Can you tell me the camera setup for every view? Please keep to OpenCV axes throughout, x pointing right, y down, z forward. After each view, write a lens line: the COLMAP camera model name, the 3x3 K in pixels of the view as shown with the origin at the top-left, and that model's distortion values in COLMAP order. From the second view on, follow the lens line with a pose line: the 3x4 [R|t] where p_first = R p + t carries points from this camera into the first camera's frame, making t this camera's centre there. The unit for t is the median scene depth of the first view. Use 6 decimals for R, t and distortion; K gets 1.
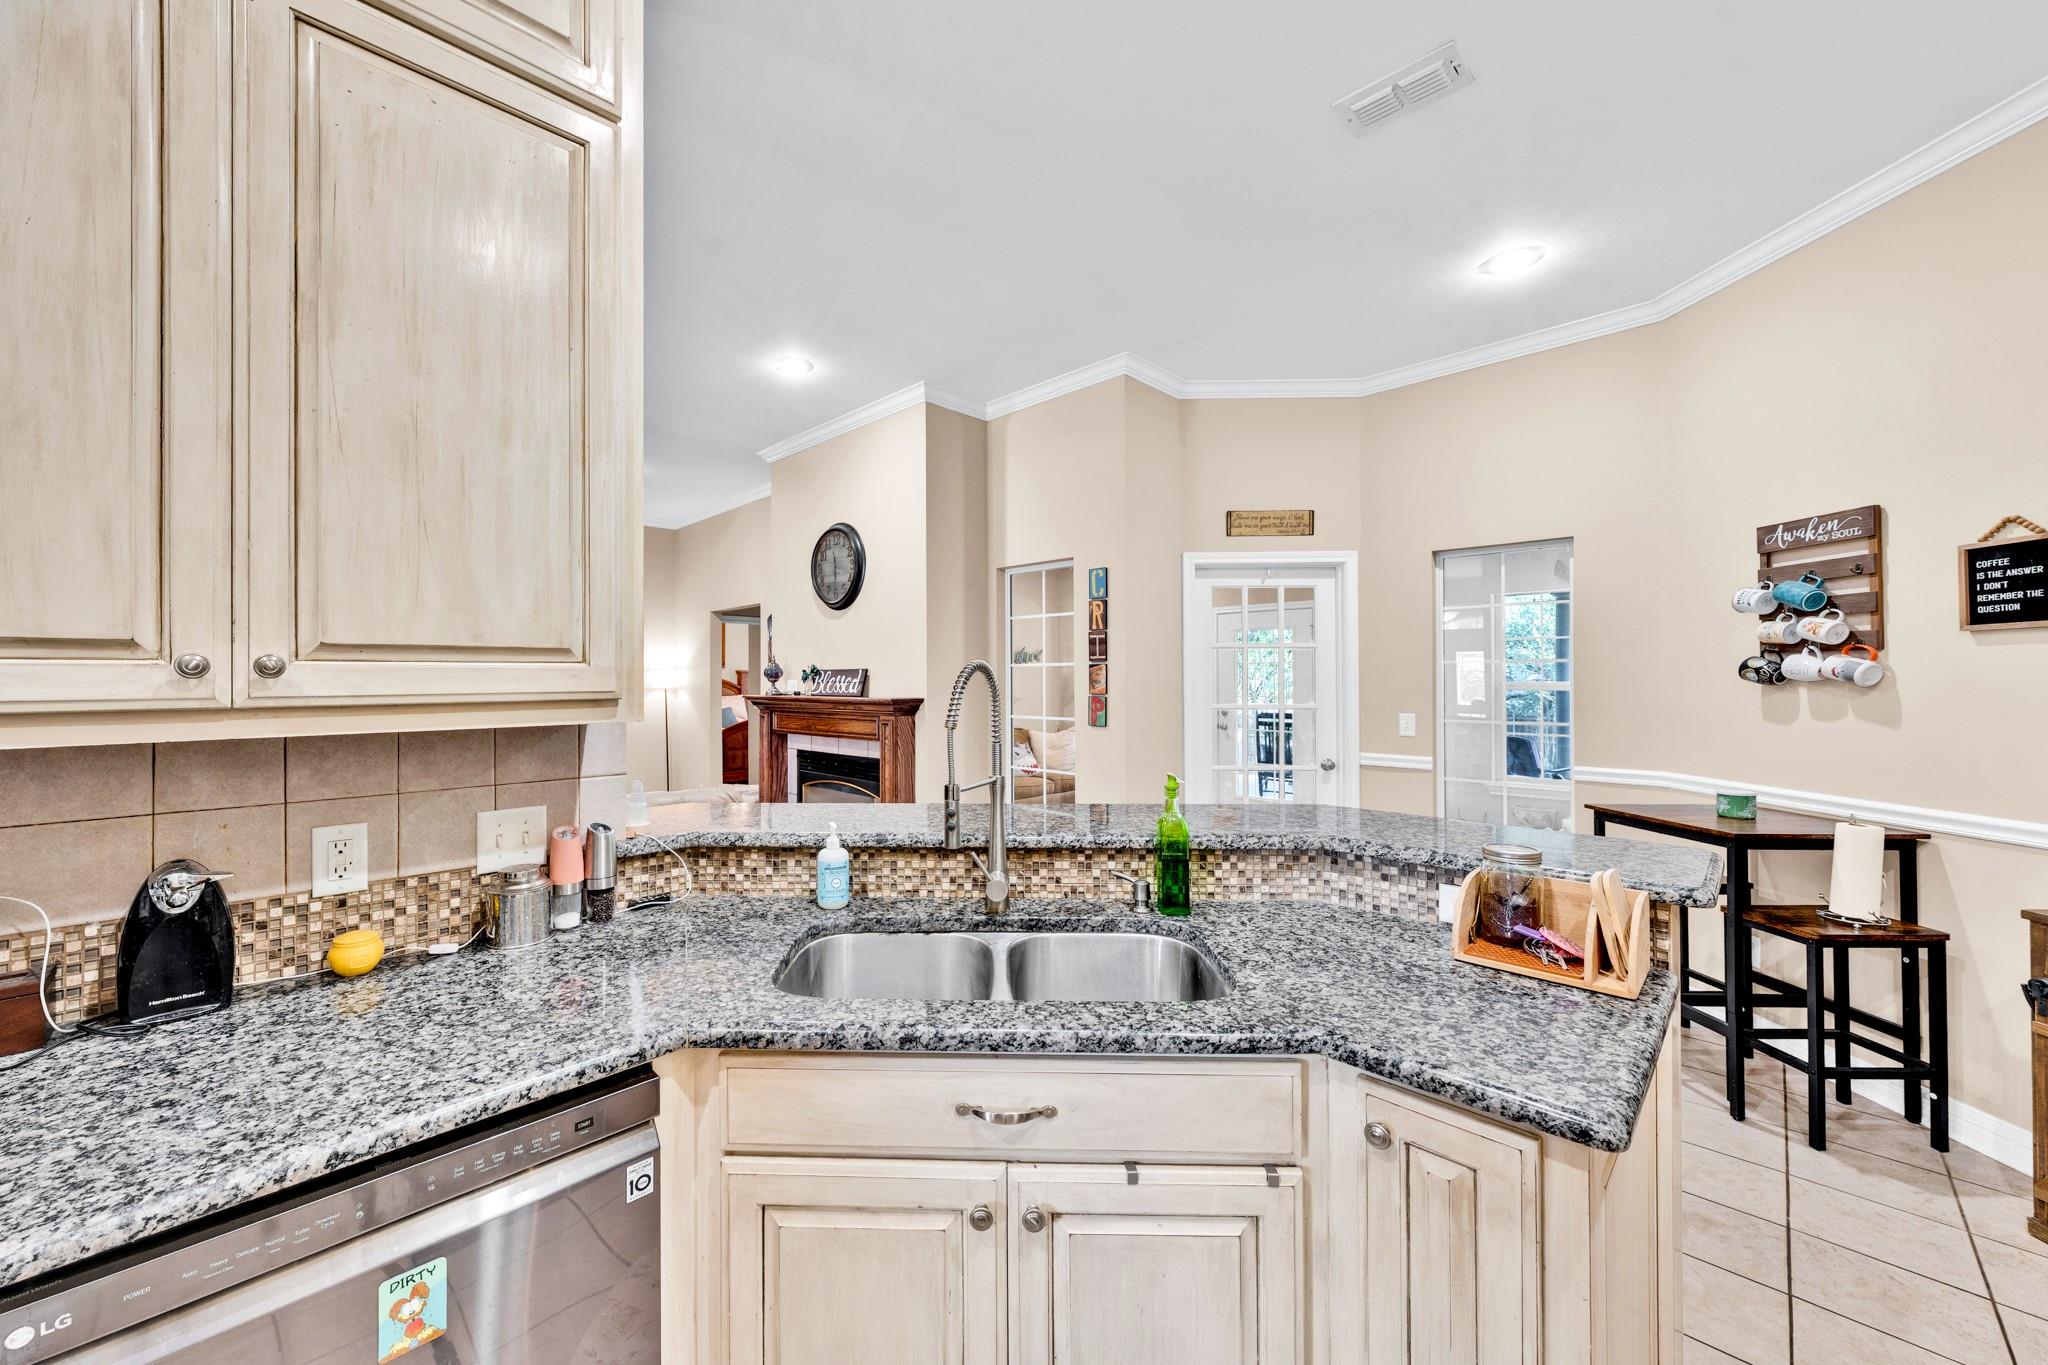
lens RADIAL K [[754.0, 0, 957.6], [0, 754.0, 681.3], [0, 0, 1]] dist [0.003308, 0.000356]
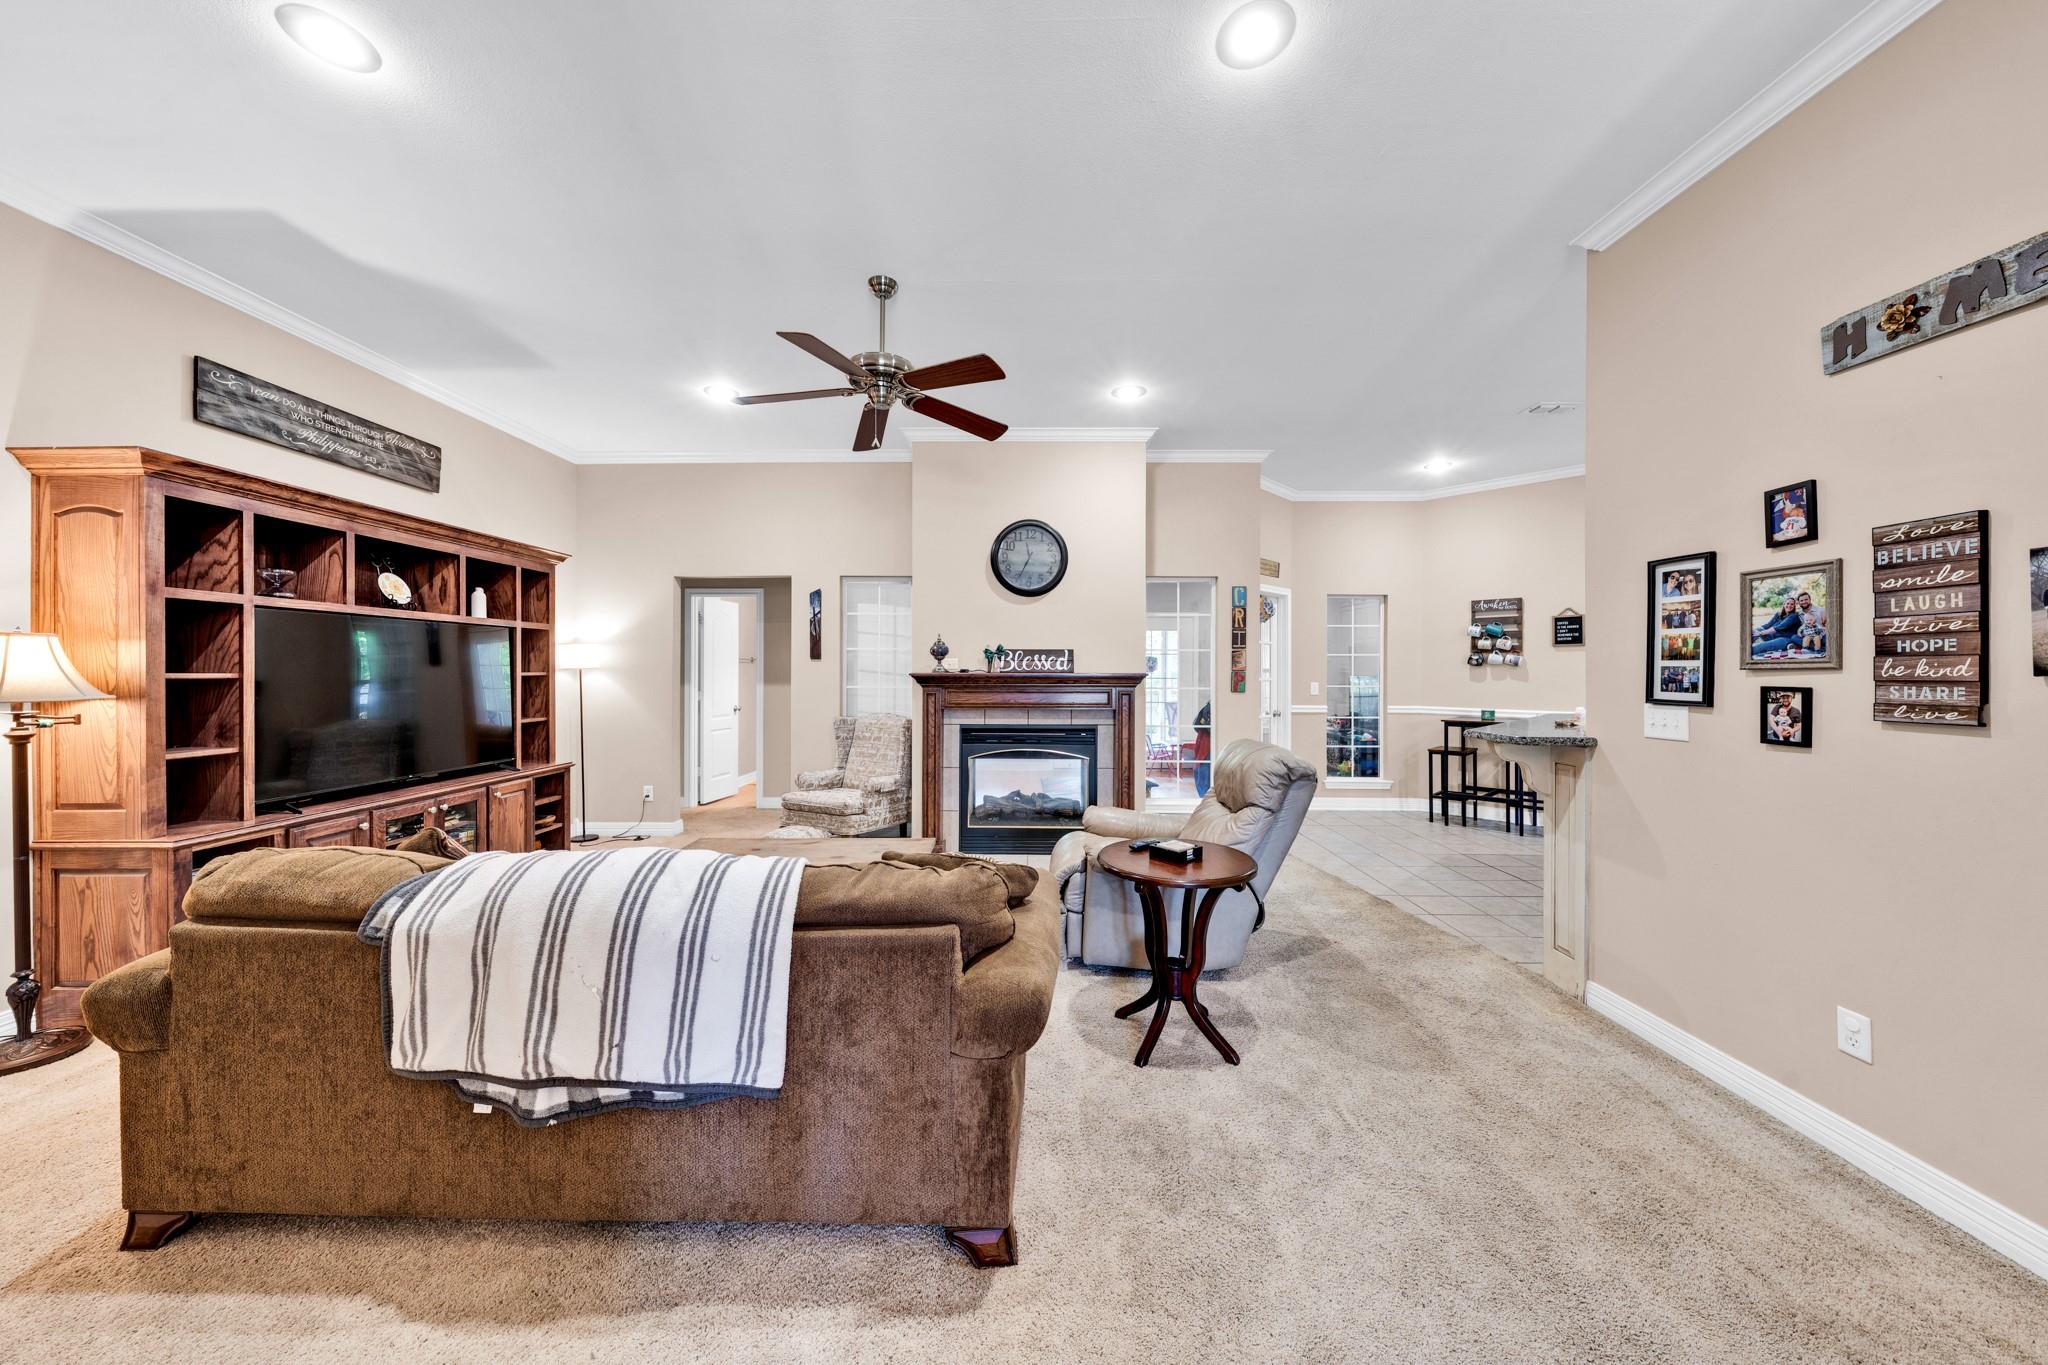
lens RADIAL K [[695.3, 0, 1012.5], [0, 695.3, 670.0], [0, 0, 1]] dist [0.000477, 0.000104]
pose [[0.694915, 0.007723, 0.719050, -1.896978], [-0.003498, 0.999967, -0.007360, 0.047461], [-0.719083, 0.002600, 0.694919, 0.627090]]
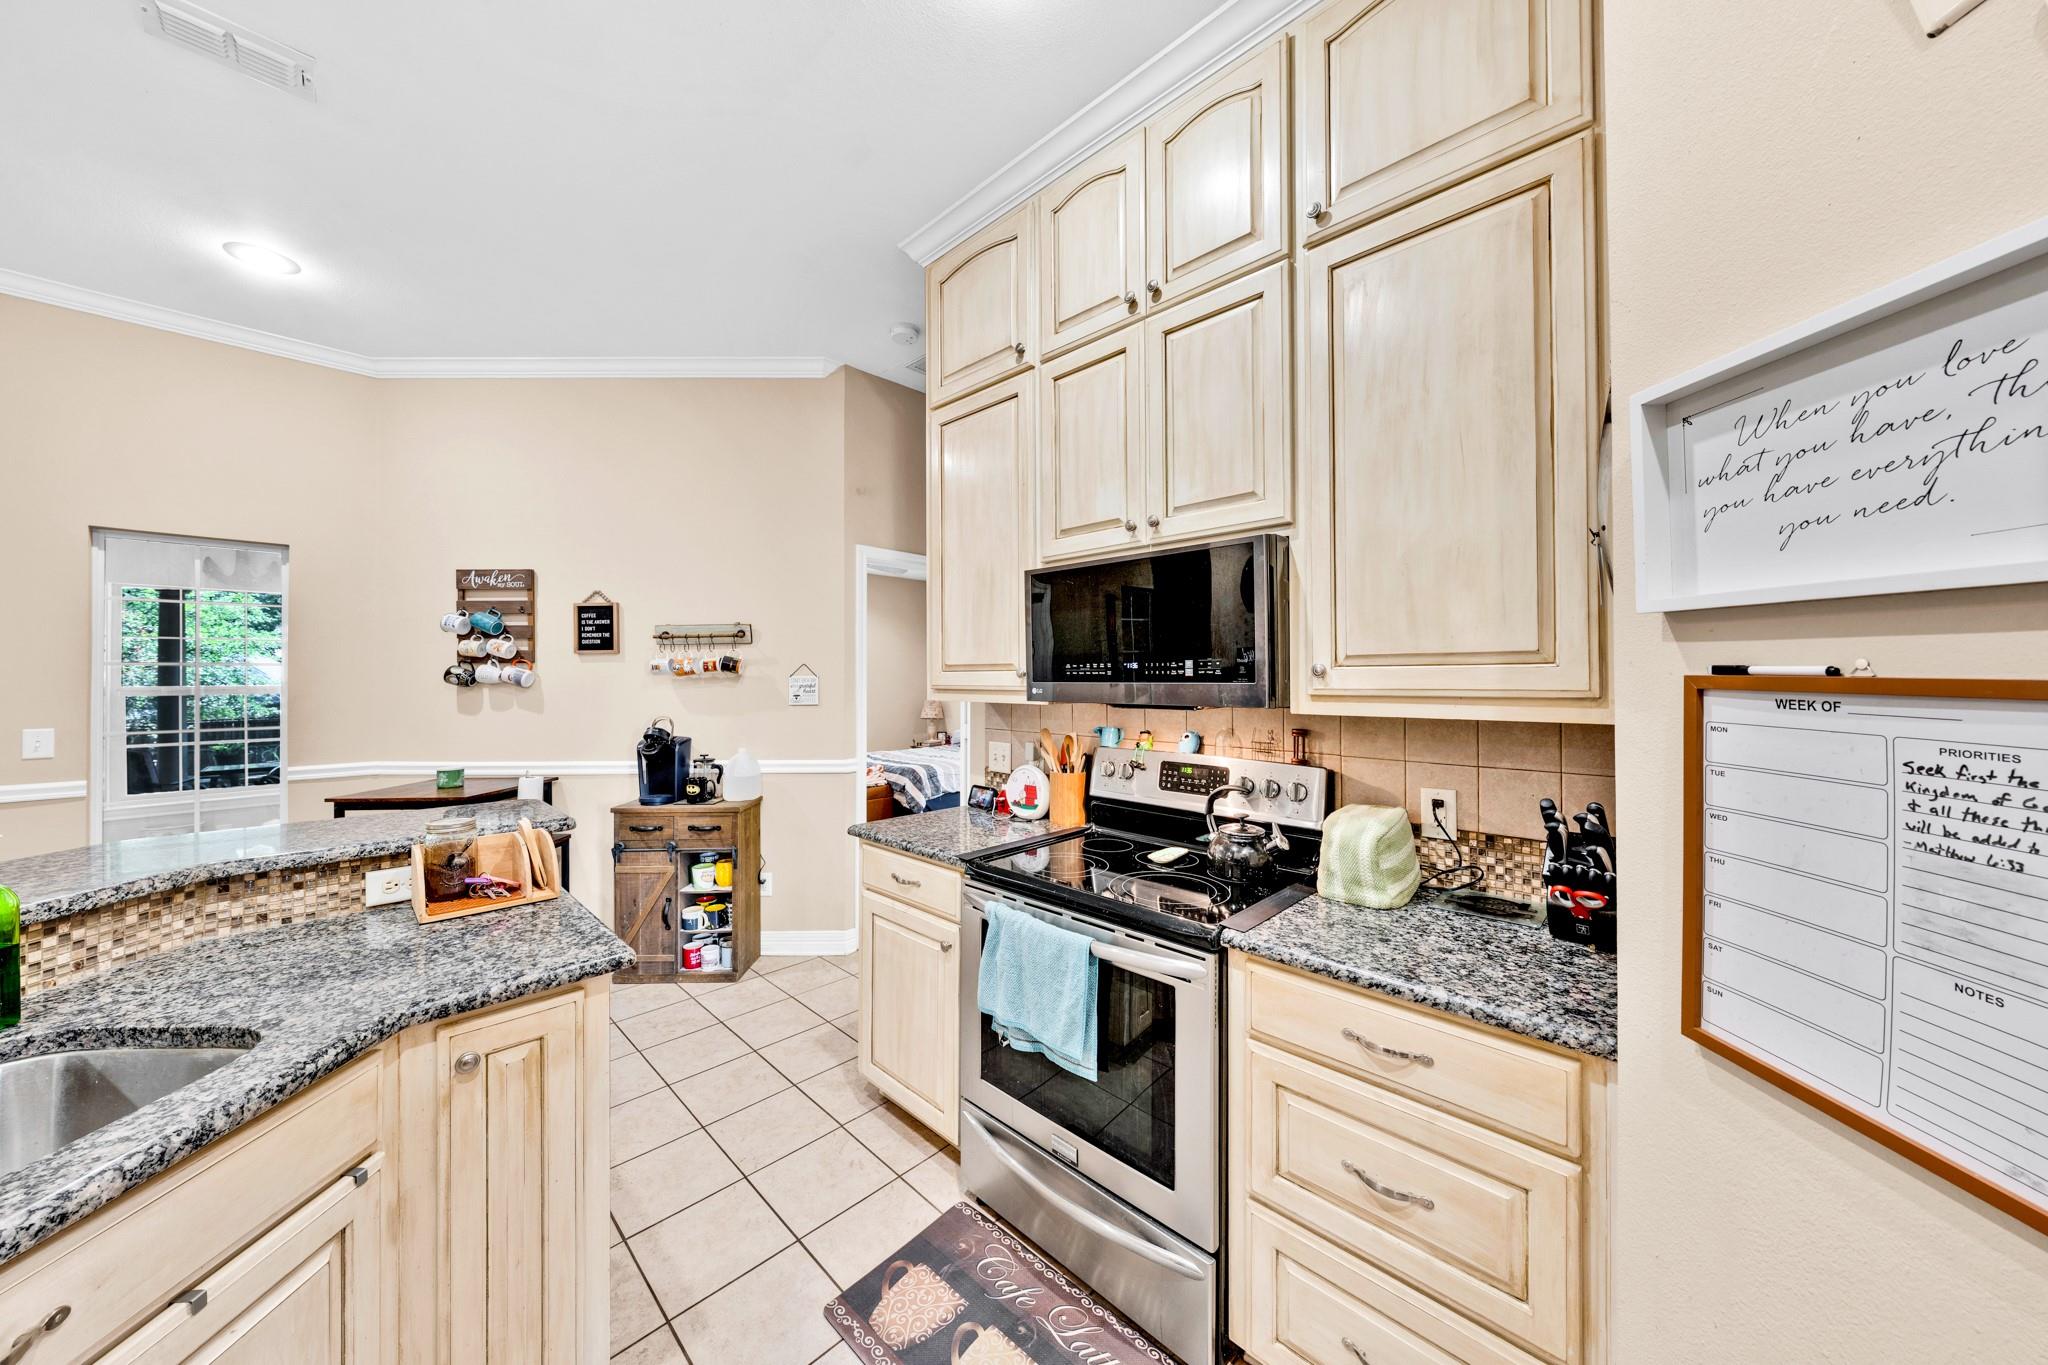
lens RADIAL K [[695.3, 0, 1014.2], [0, 695.3, 672.2], [0, 0, 1]] dist [0.000477, 0.000104]
pose [[-0.034102, 0.012770, 0.999337, -0.249926], [0.004541, 0.999910, -0.012623, -0.000929], [-0.999408, 0.004107, -0.034157, 0.070403]]
